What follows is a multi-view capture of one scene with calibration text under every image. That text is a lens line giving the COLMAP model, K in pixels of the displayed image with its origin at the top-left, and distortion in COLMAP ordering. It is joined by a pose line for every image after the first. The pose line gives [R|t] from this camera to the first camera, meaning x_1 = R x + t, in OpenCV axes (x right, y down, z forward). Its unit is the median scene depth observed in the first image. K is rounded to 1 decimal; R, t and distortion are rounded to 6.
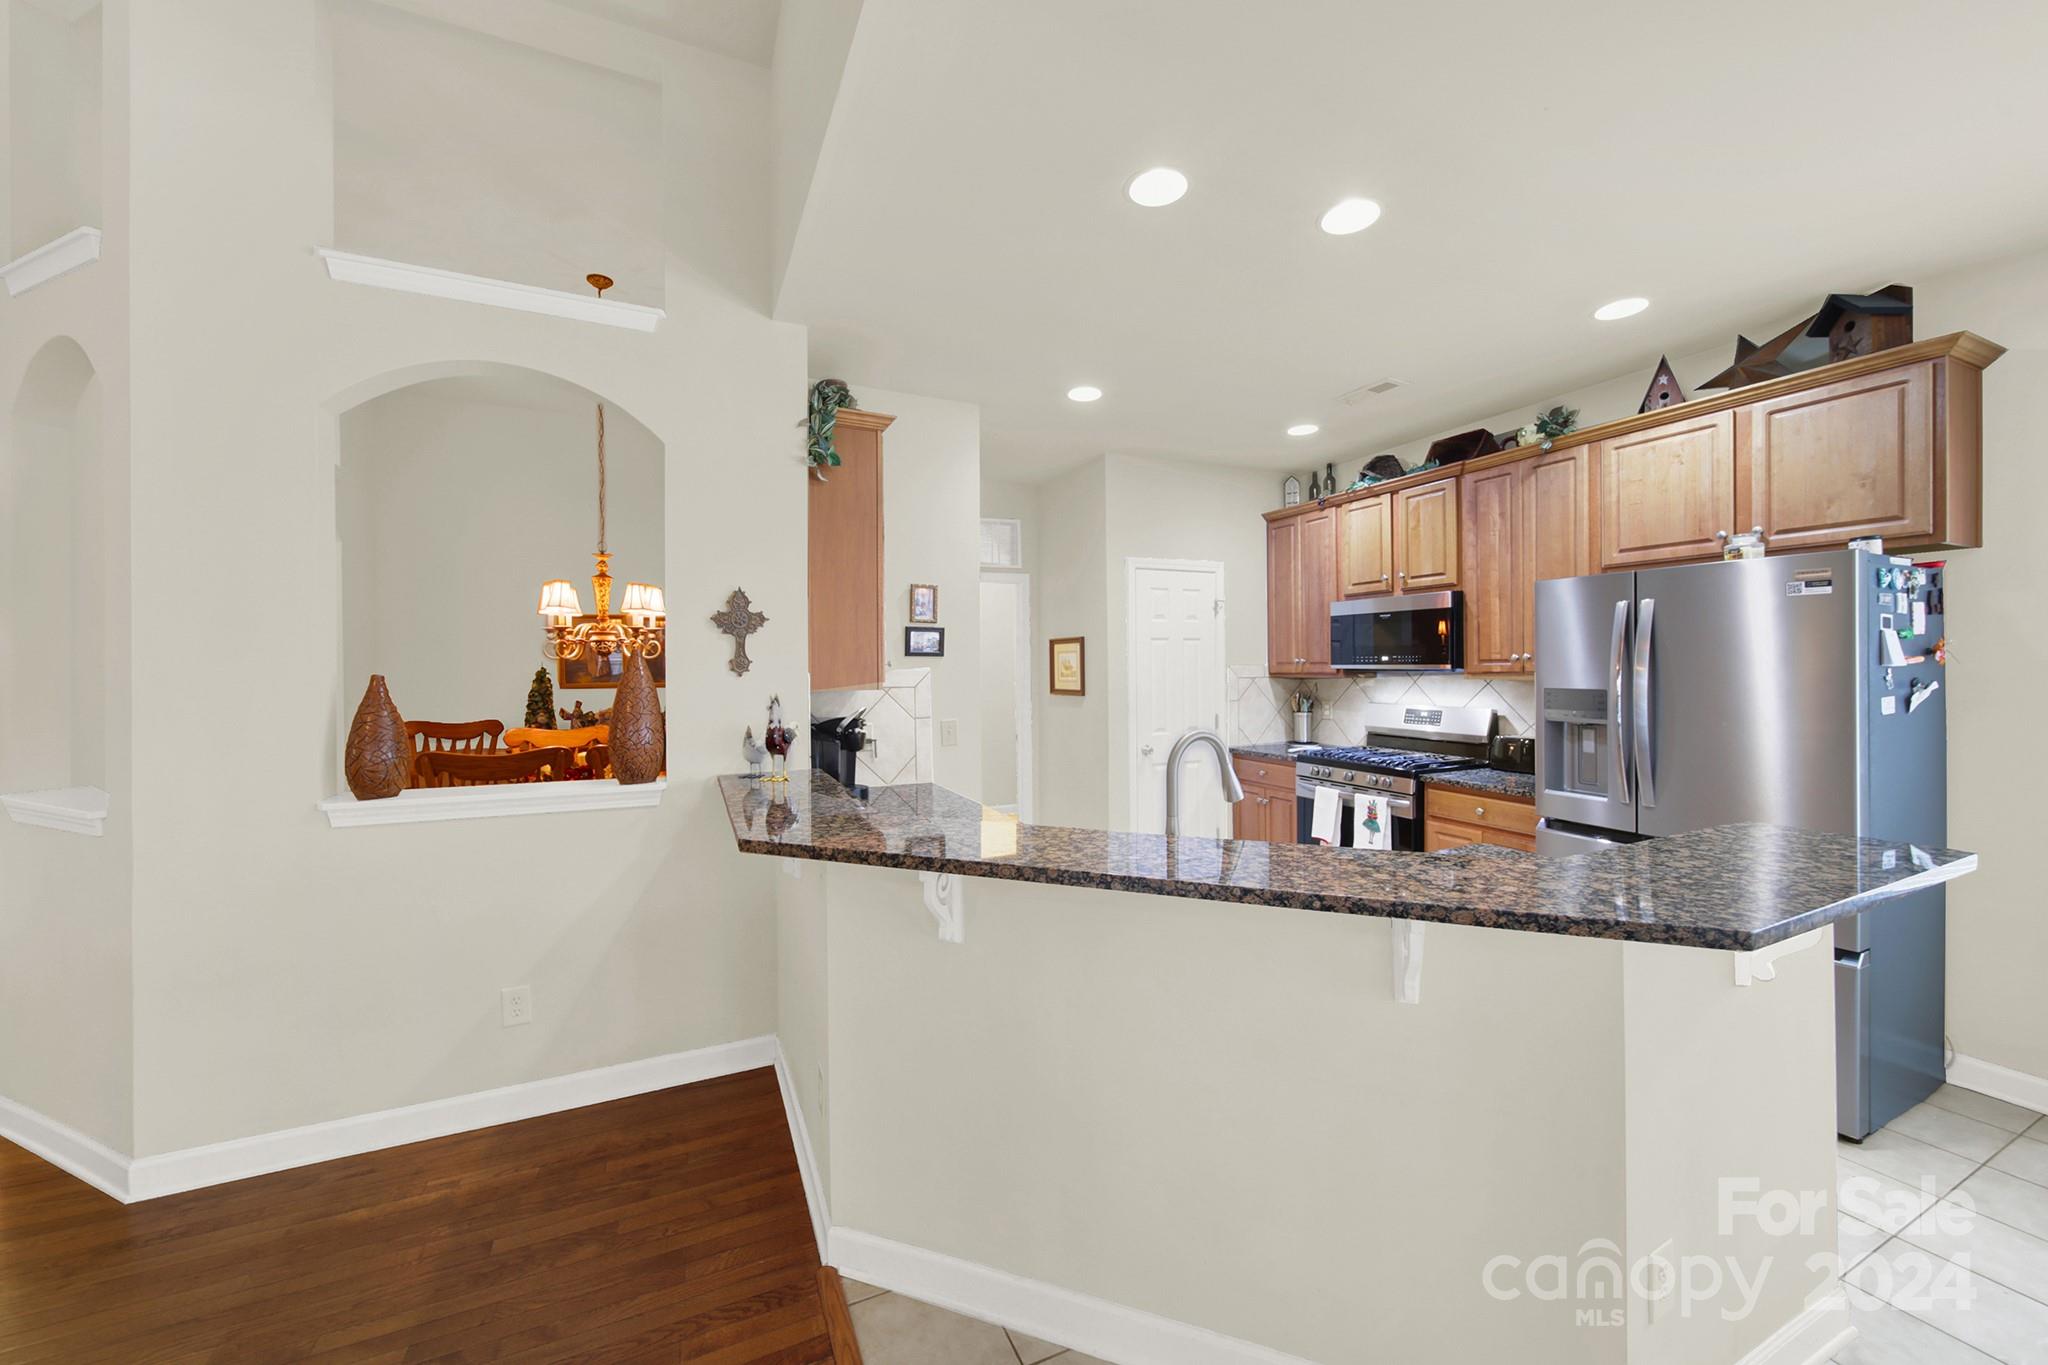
lens RADIAL K [[739.1, 0, 1022.3], [0, 739.1, 665.9], [0, 0, 1]] dist [0.000605, -0.000774]
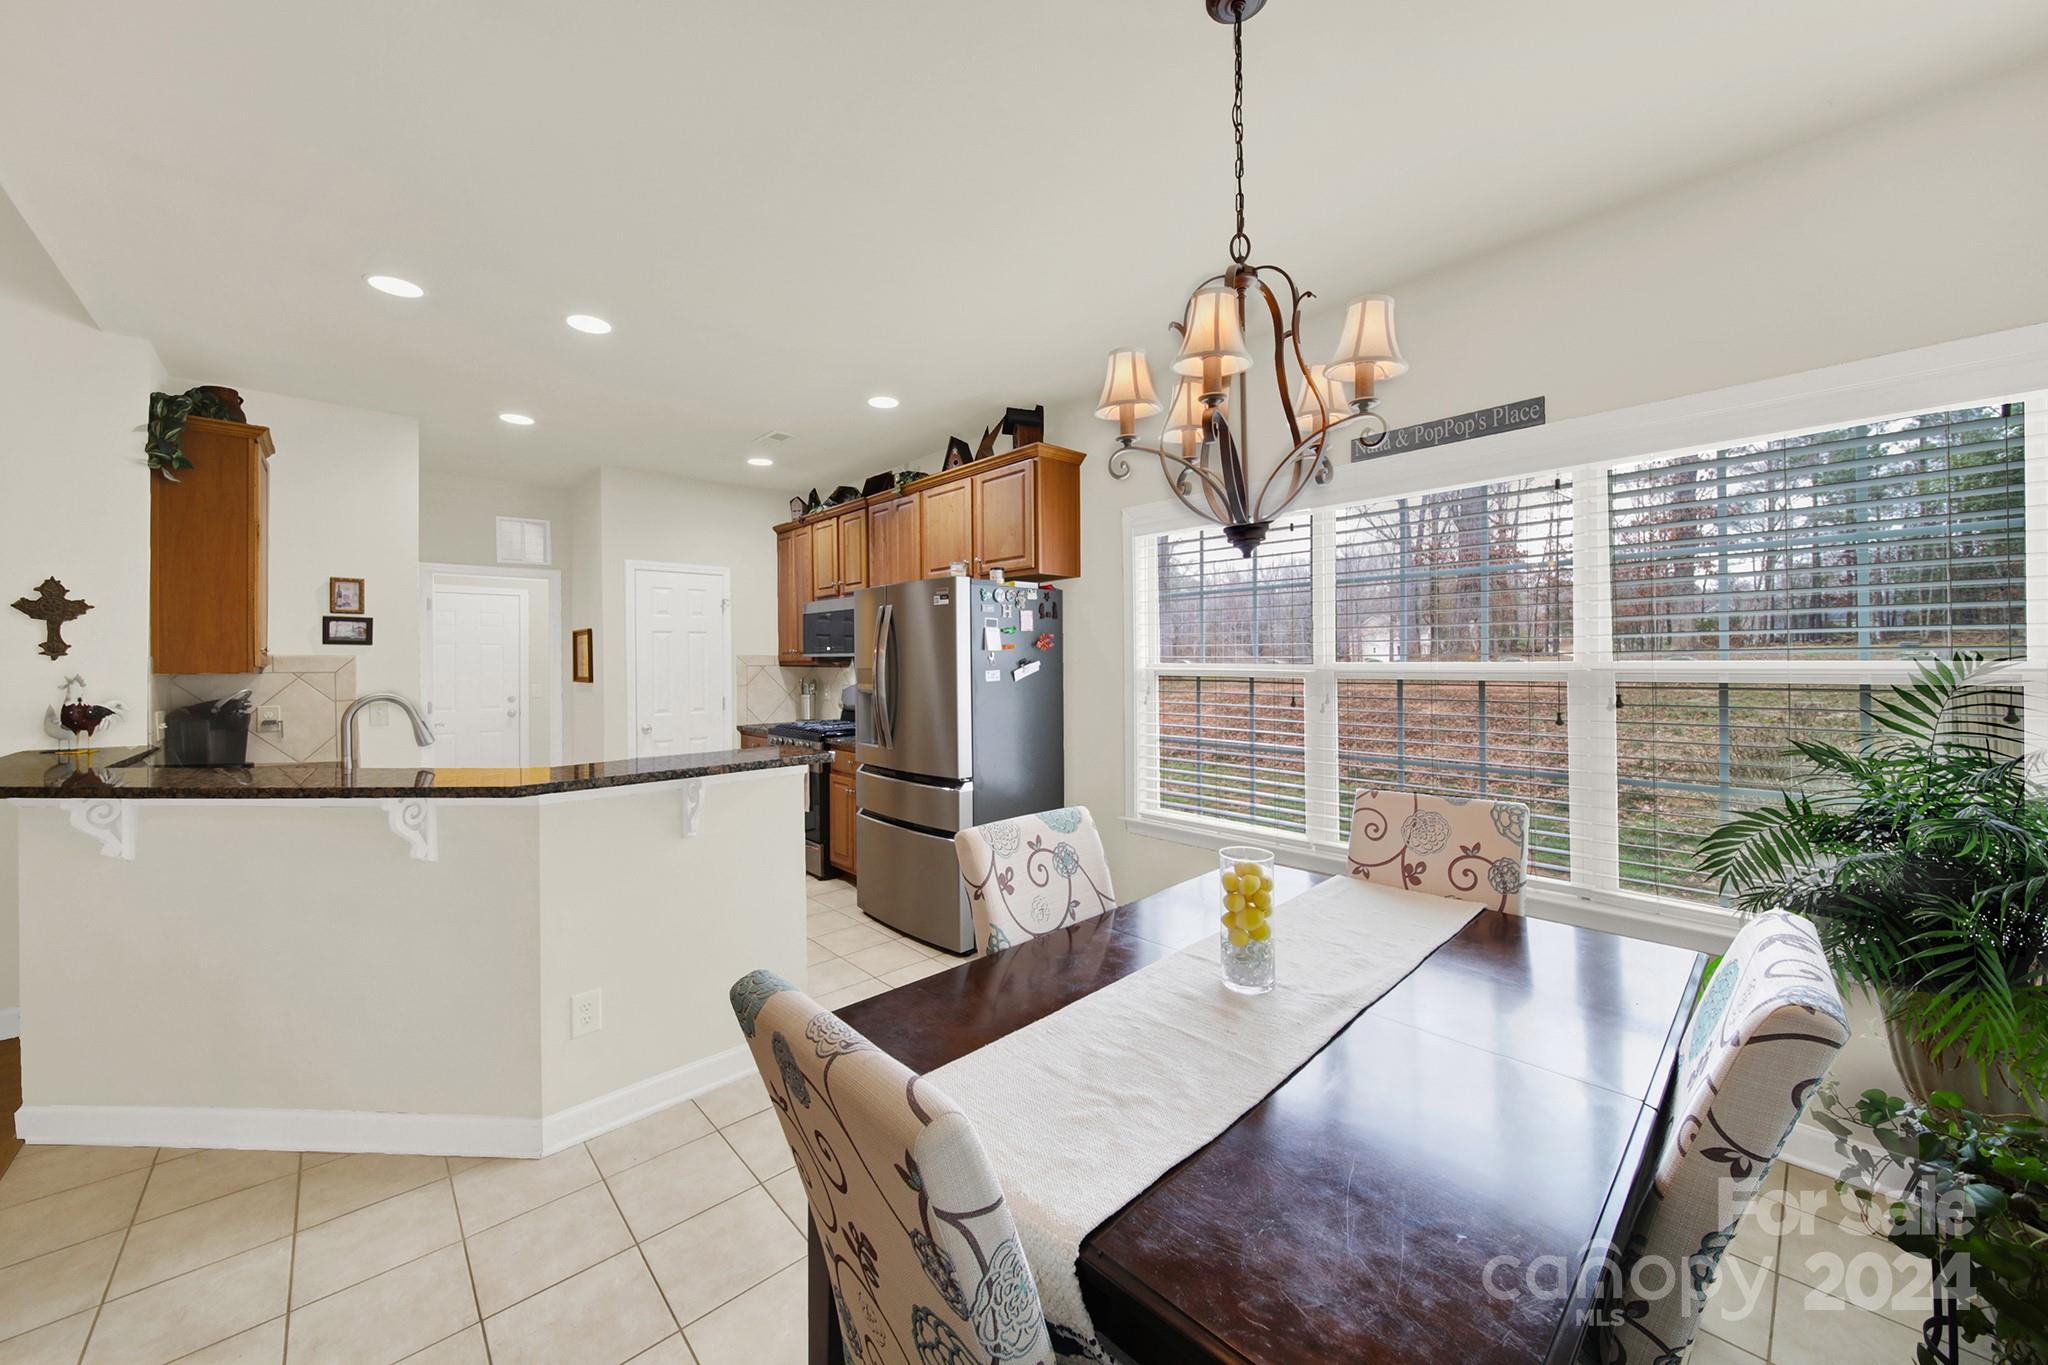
lens RADIAL K [[739.1, 0, 1016.5], [0, 739.1, 651.9], [0, 0, 1]] dist [0.000605, -0.000774]
pose [[0.954864, 0.002888, 0.297029, 0.544939], [0.001325, 0.999901, -0.013982, 0.017102], [-0.297040, 0.013745, 0.954766, -0.374154]]
